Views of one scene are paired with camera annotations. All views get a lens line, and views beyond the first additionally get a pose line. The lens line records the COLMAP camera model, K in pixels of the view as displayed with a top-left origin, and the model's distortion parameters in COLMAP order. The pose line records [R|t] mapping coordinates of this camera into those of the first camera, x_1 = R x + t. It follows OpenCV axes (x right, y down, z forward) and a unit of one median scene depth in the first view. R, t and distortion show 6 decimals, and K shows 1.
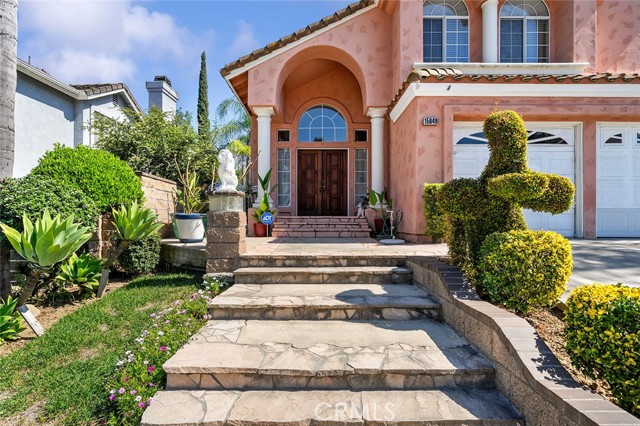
lens RADIAL K [[338.7, 0, 320.1], [0, 338.7, 193.2], [0, 0, 1]] dist [-0.000884, -0.000489]
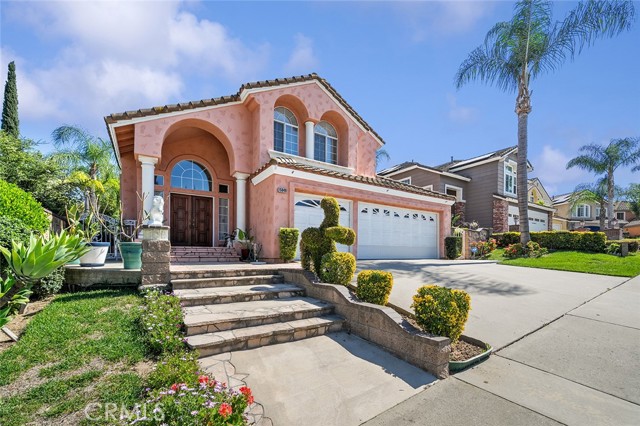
lens RADIAL K [[267.5, 0, 317.5], [0, 267.5, 198.5], [0, 0, 1]] dist [0.000086, 0.000219]
pose [[0.843745, 0.113162, 0.524680, -0.235329], [-0.046922, 0.989331, -0.137921, 0.003132], [-0.534689, 0.091751, 0.840053, -0.219854]]
